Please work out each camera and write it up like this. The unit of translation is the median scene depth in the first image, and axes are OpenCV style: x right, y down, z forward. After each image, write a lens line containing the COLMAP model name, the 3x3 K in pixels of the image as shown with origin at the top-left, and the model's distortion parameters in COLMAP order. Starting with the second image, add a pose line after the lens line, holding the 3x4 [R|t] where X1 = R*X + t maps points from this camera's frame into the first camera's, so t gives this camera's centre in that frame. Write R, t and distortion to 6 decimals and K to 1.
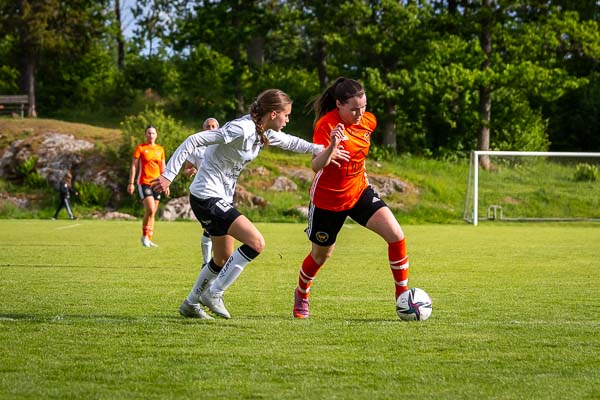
lens RADIAL K [[2227.8, 0, 299.9], [0, 2227.8, 196.6], [0, 0, 1]] dist [0.246466, 0.000000]
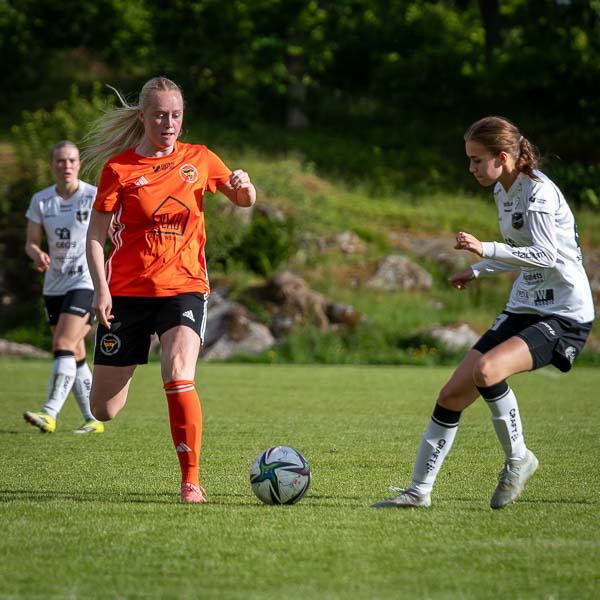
lens RADIAL K [[3049.2, 0, 300.0], [0, 3049.2, 300.5], [0, 0, 1]] dist [-0.223109, 0.000000]
pose [[0.996958, -0.000413, 0.077944, -0.071050], [0.000612, 0.999997, -0.002540, 0.000914], [-0.077942, 0.002580, 0.996955, 0.426144]]
